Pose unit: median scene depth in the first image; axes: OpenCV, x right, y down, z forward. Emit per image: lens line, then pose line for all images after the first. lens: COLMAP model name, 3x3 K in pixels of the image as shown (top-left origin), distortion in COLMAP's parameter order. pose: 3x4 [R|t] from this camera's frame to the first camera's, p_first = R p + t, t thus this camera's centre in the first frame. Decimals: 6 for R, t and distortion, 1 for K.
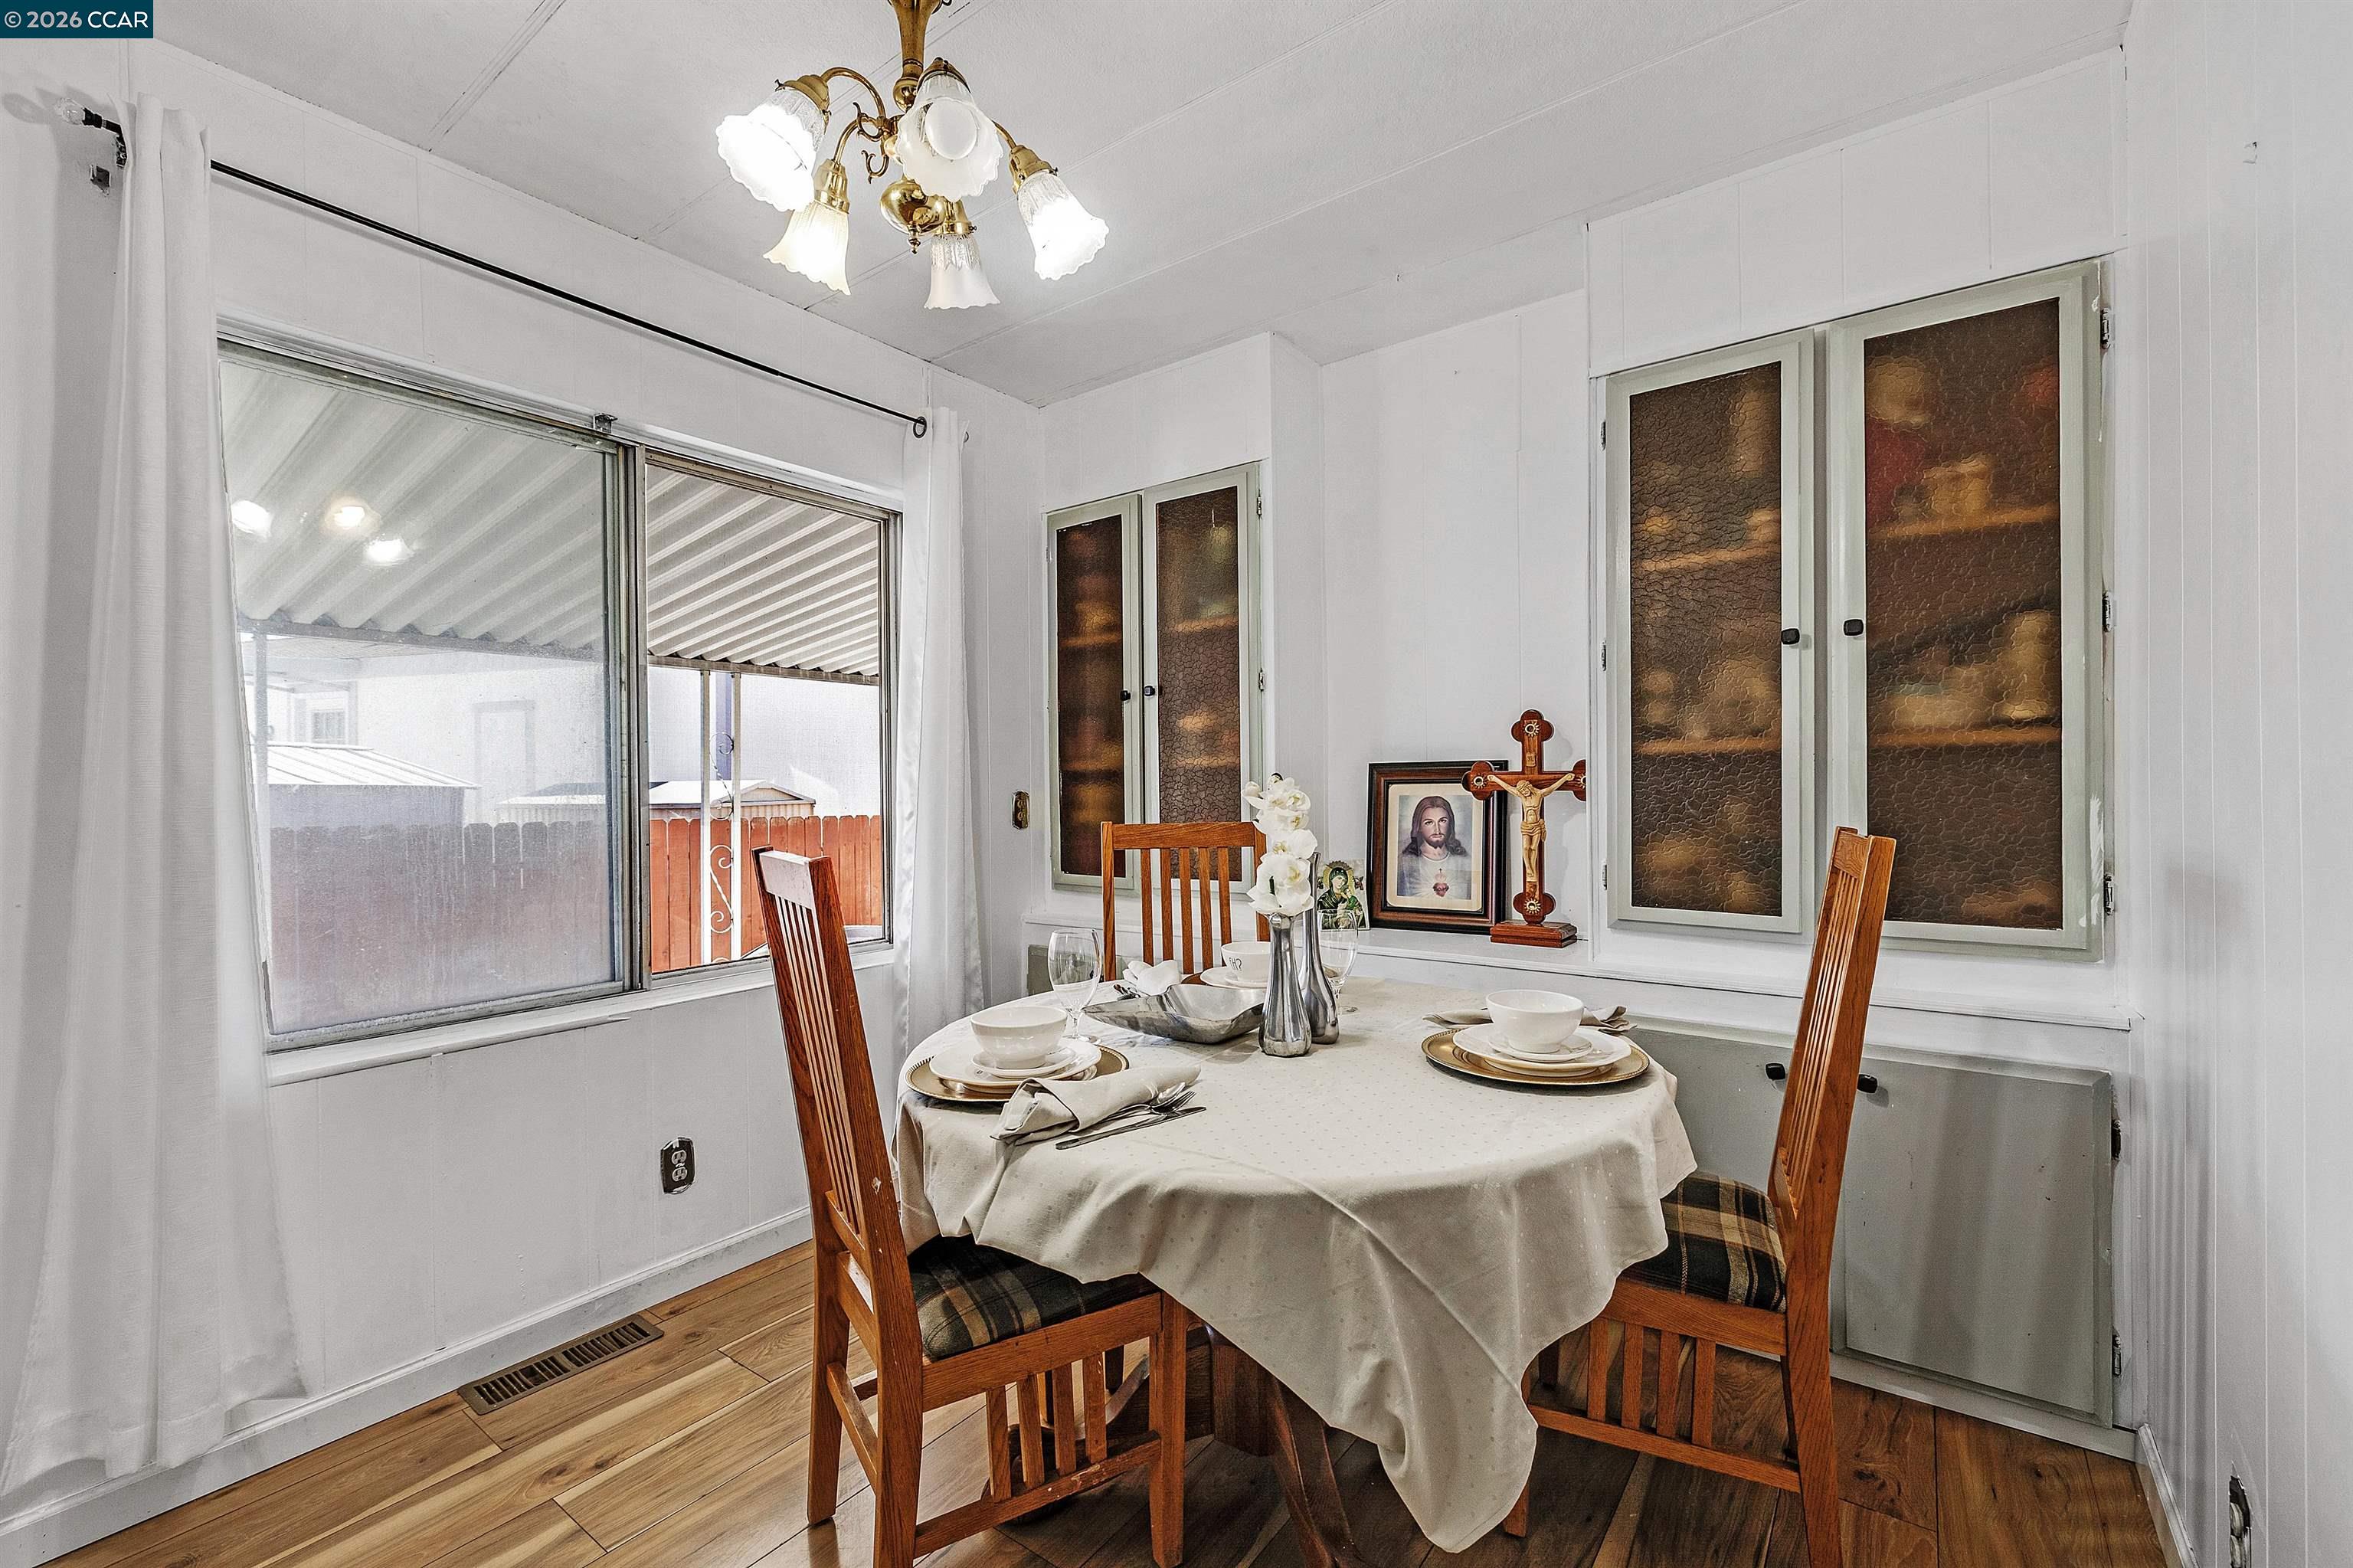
lens RADIAL K [[985.7, 0, 1194.1], [0, 985.7, 782.5], [0, 0, 1]] dist [-0.000210, 0.000404]
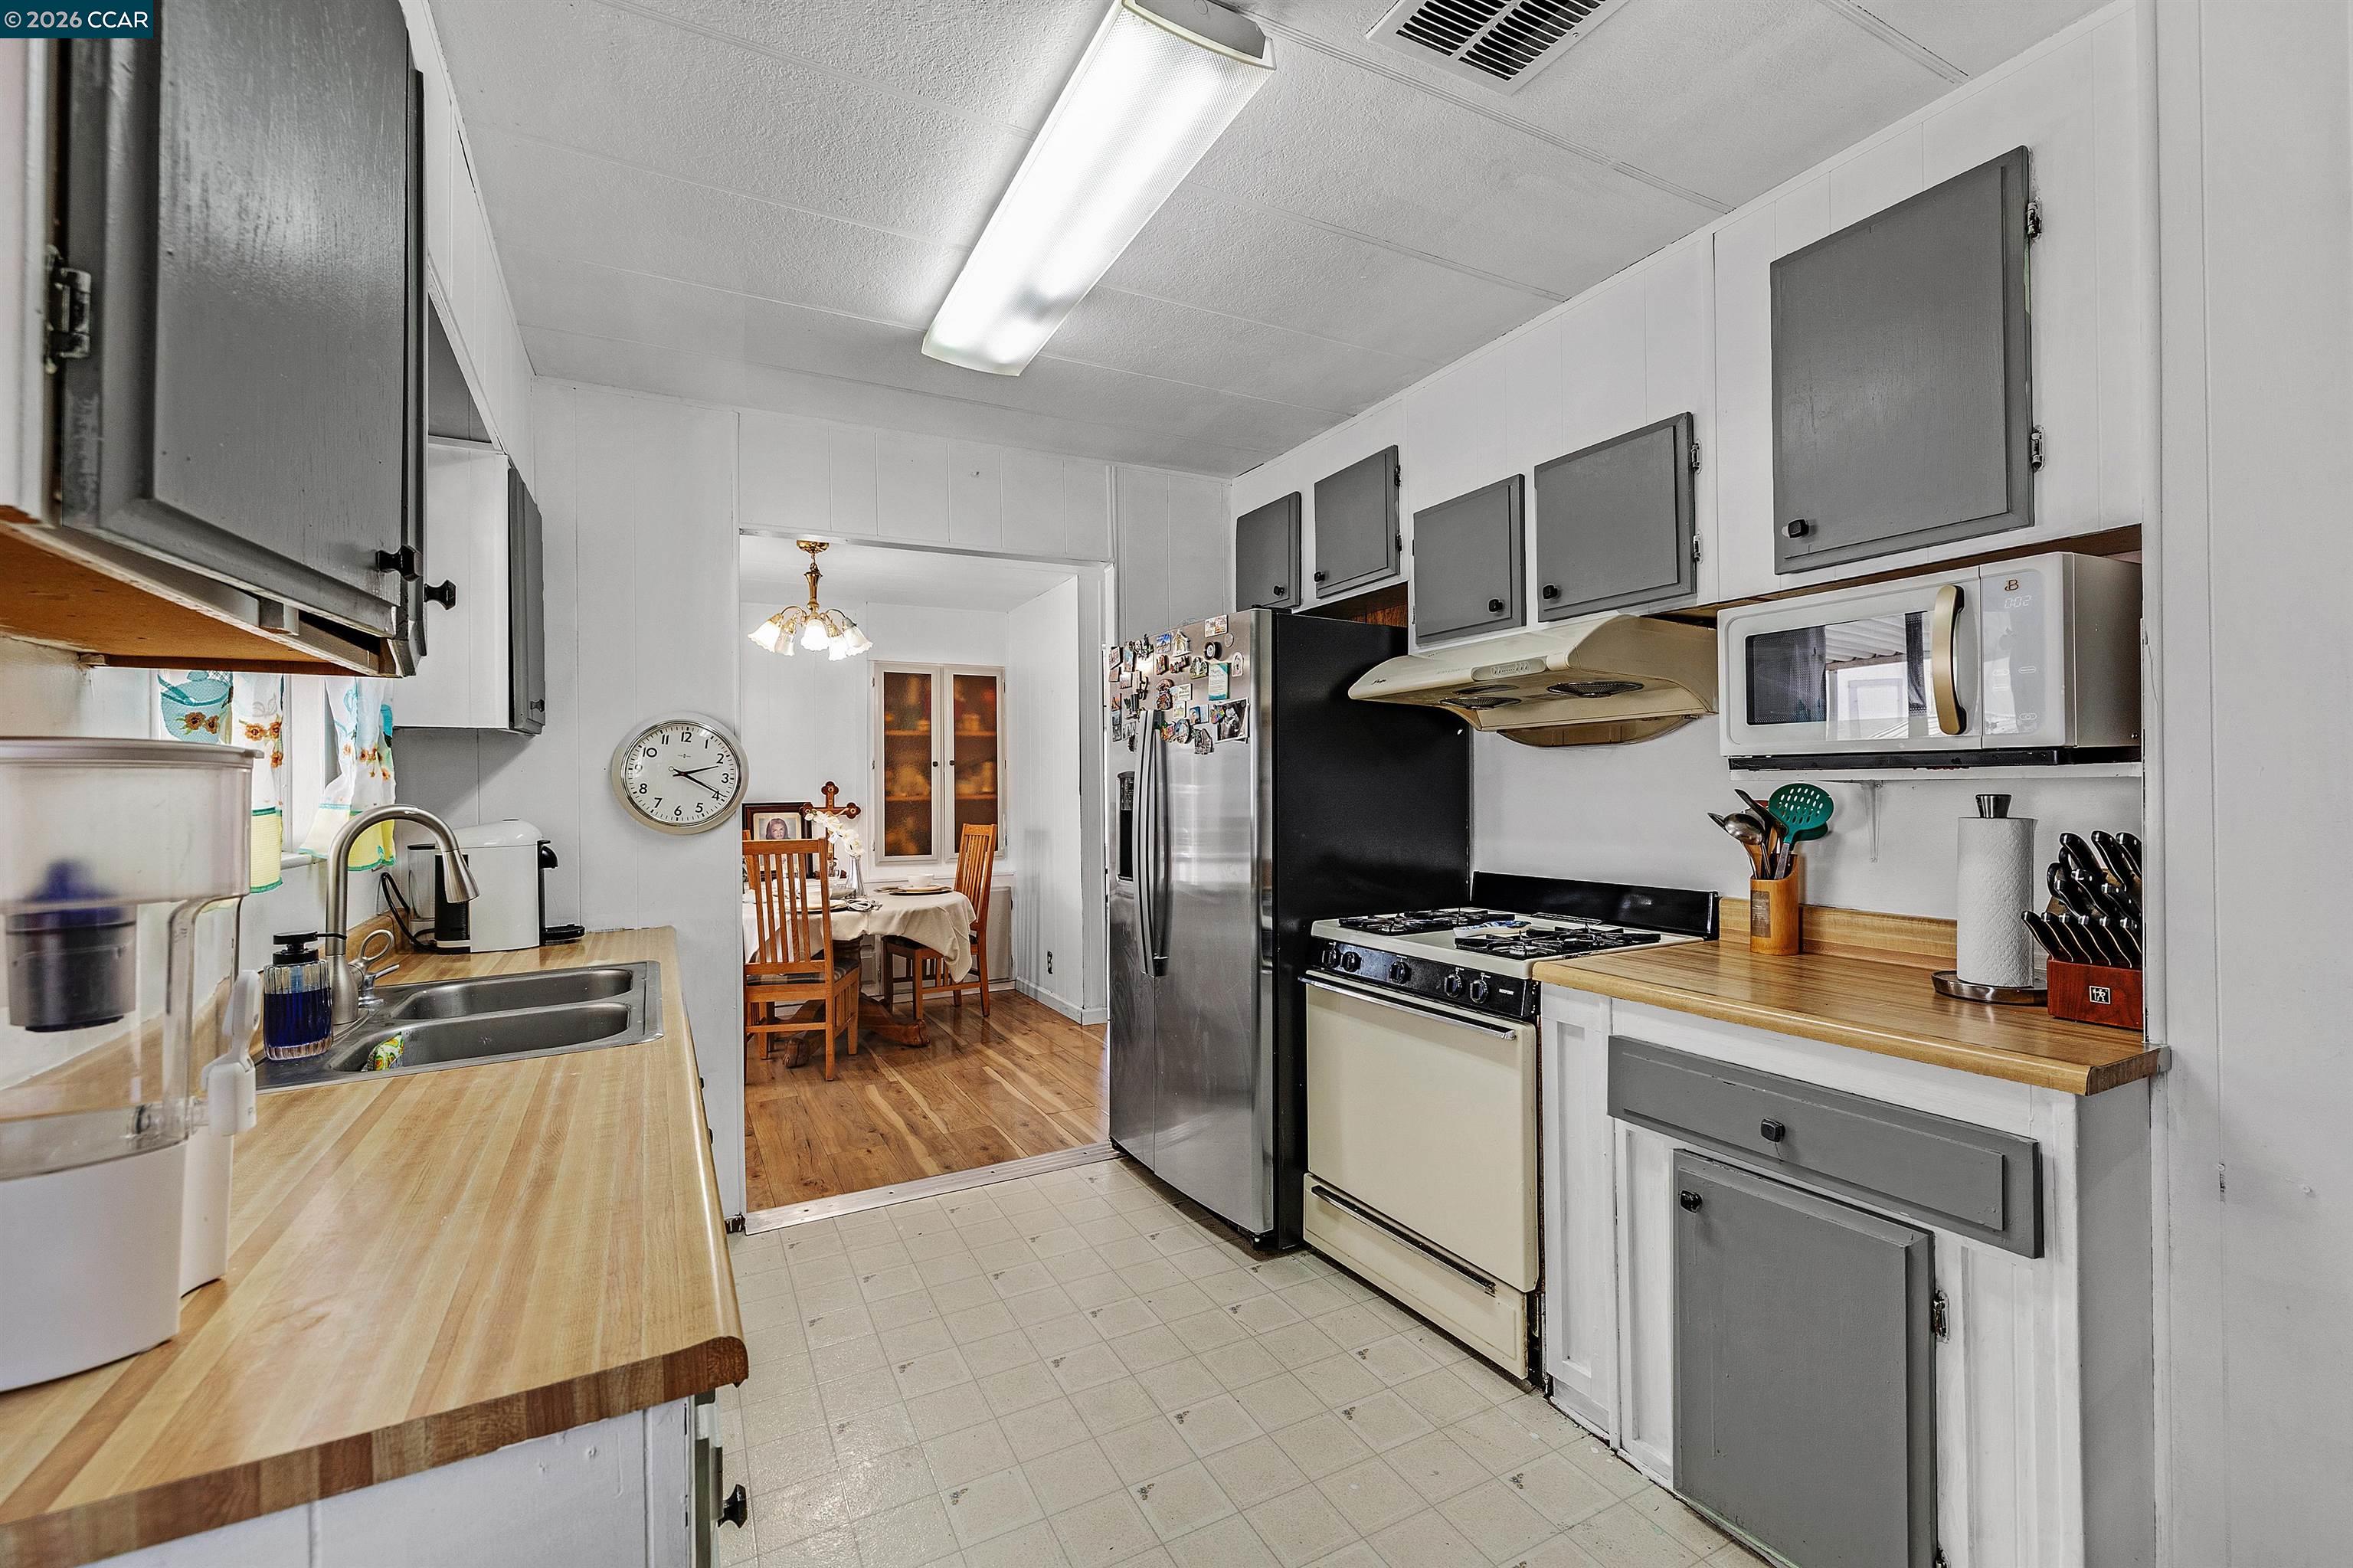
lens RADIAL K [[985.7, 0, 1179.4], [0, 985.7, 793.5], [0, 0, 1]] dist [-0.000210, 0.000404]
pose [[0.424592, 0.004837, 0.905372, -1.434102], [0.009260, 0.999910, -0.009685, -0.013089], [-0.905337, 0.012496, 0.424510, -0.774506]]
